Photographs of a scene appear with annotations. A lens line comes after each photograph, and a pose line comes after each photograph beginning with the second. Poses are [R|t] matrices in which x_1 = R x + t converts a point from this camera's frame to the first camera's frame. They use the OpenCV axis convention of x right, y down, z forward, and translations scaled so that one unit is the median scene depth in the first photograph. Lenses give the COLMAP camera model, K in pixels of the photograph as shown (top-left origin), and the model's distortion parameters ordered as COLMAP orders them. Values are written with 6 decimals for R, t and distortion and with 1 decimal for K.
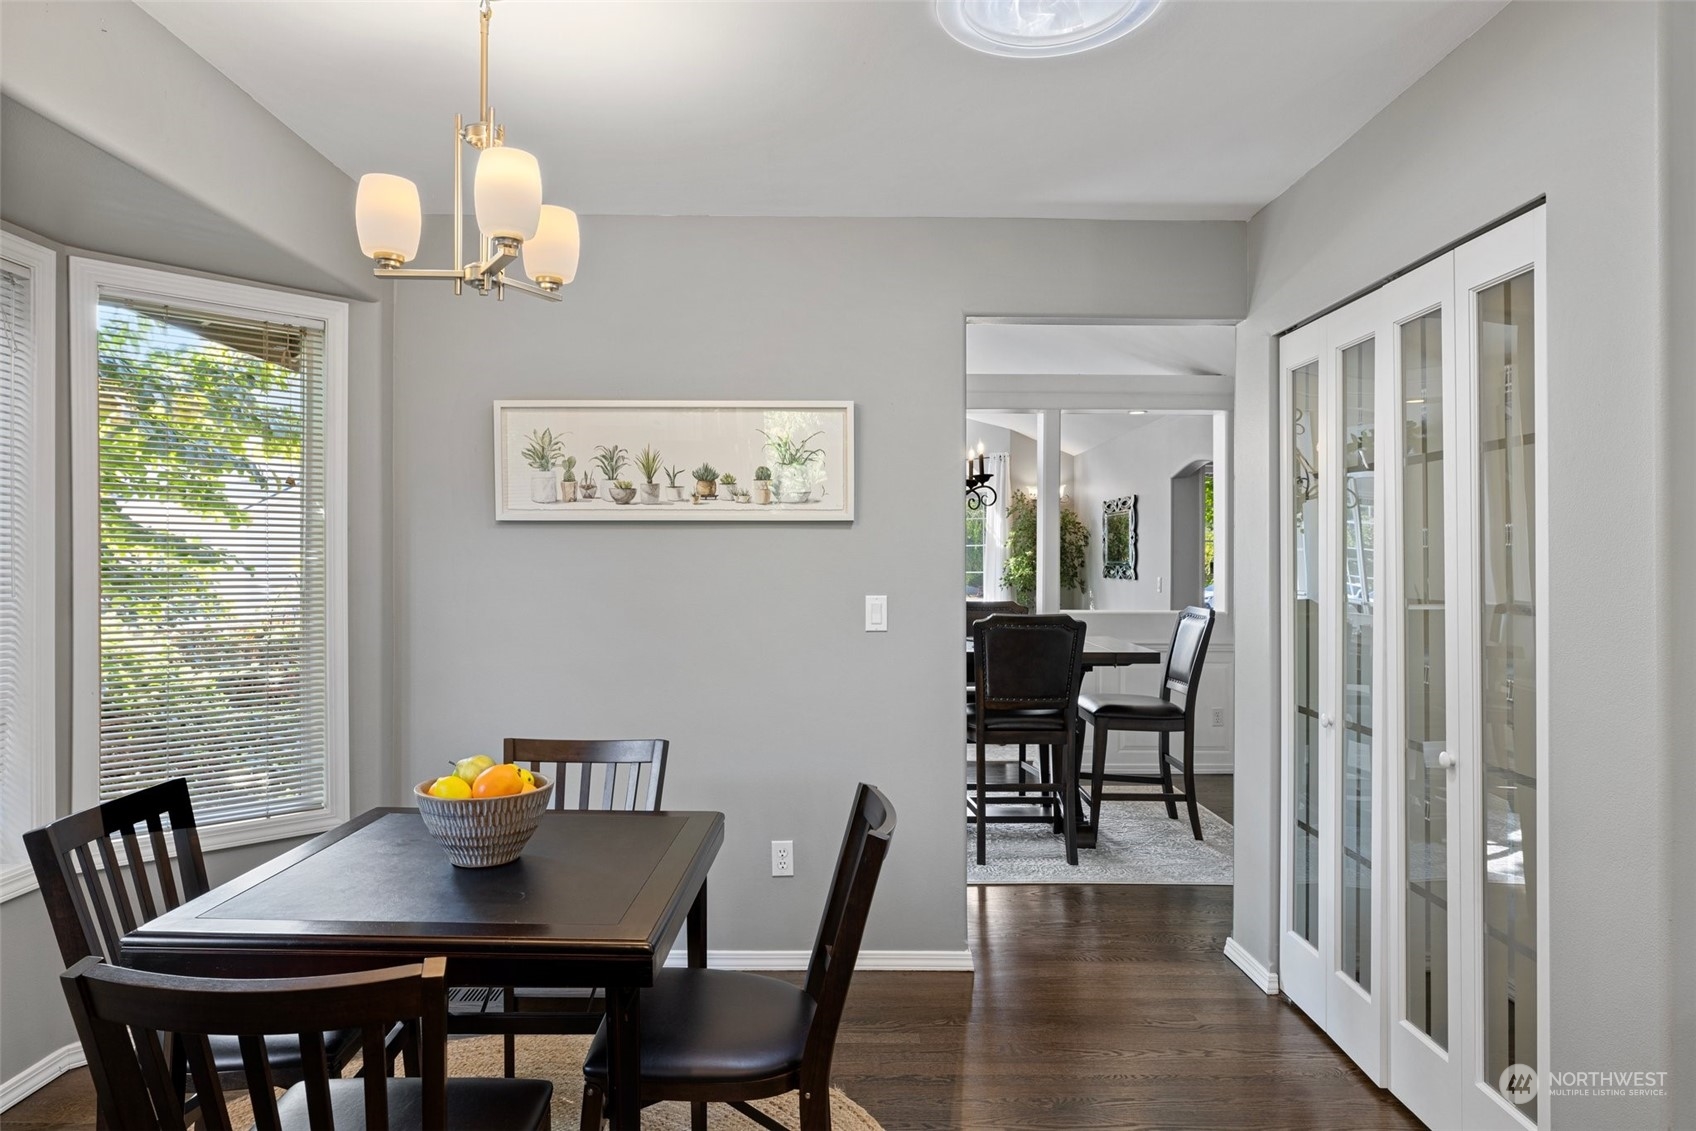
lens RADIAL K [[998.6, 0, 847.5], [0, 998.6, 562.8], [0, 0, 1]] dist [0.003181, -0.001195]
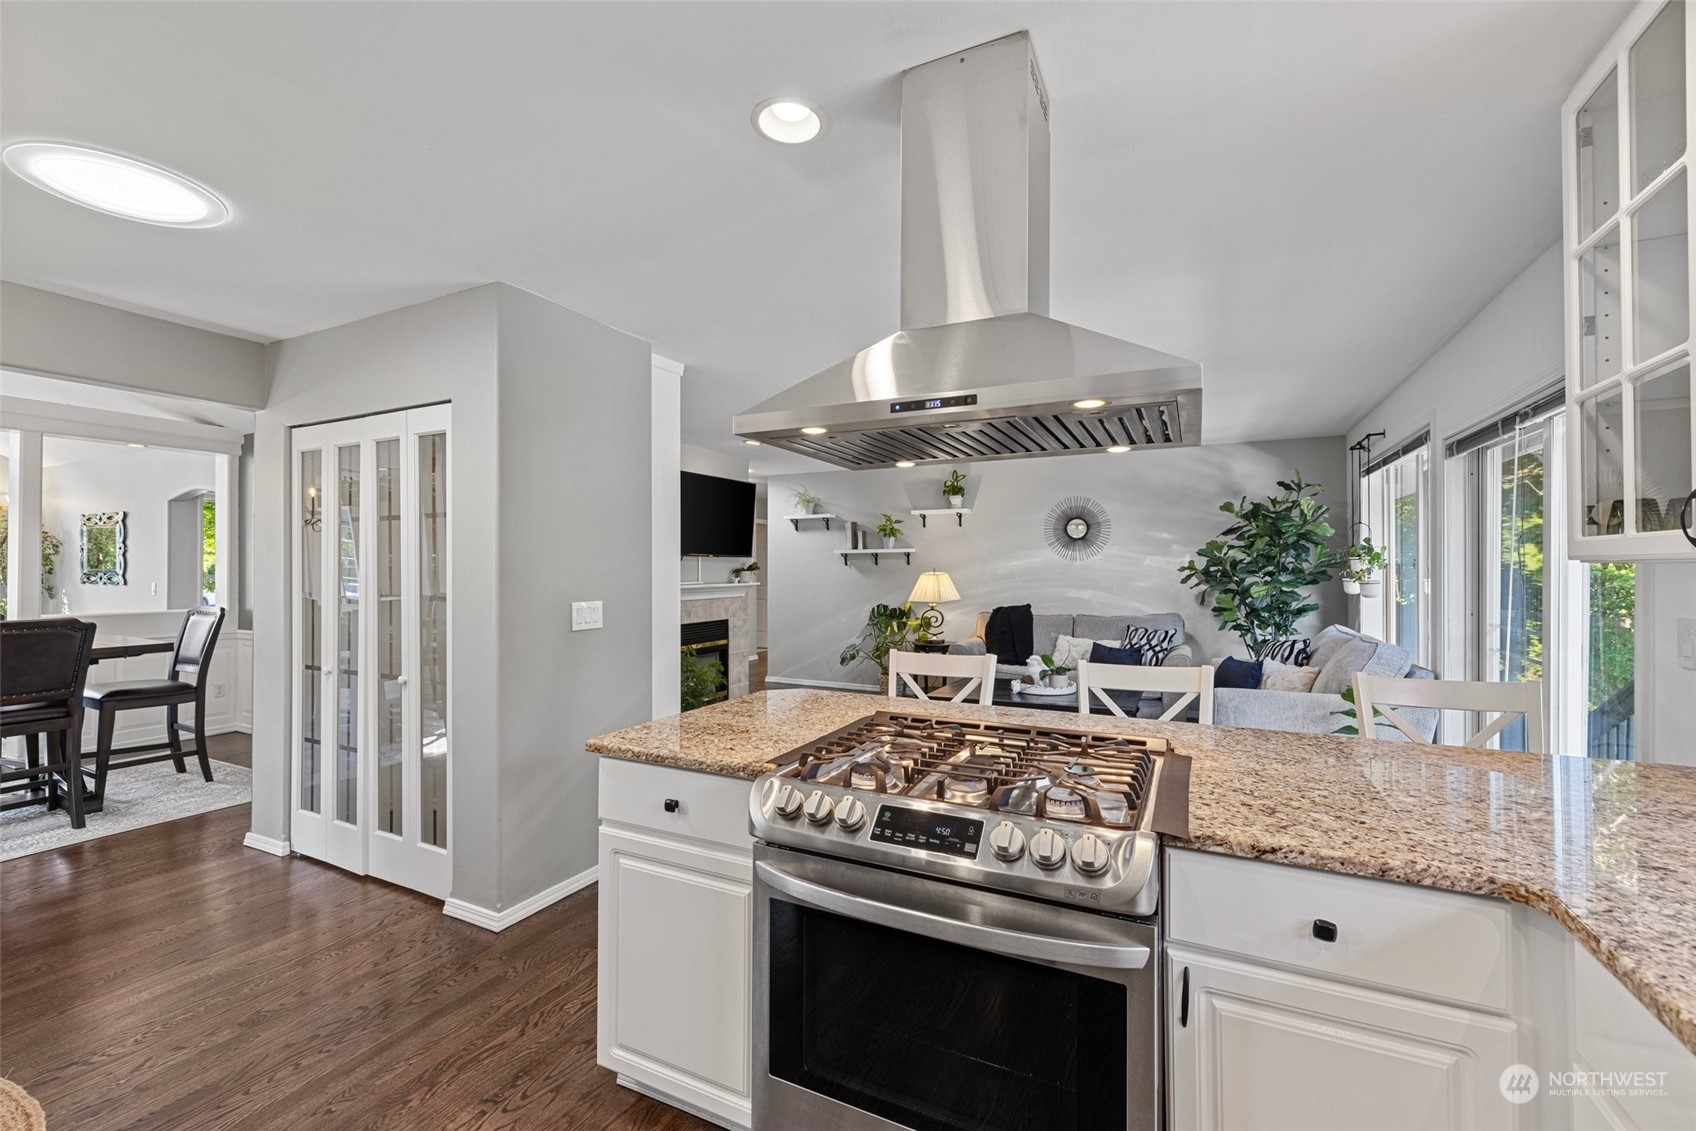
lens RADIAL K [[710.0, 0, 847.2], [0, 710.0, 564.4], [0, 0, 1]] dist [0.001940, 0.001624]
pose [[0.448601, 0.002331, 0.893729, -0.114878], [-0.000994, 0.999997, -0.002109, -0.009696], [-0.893732, 0.000058, 0.448602, -0.181432]]
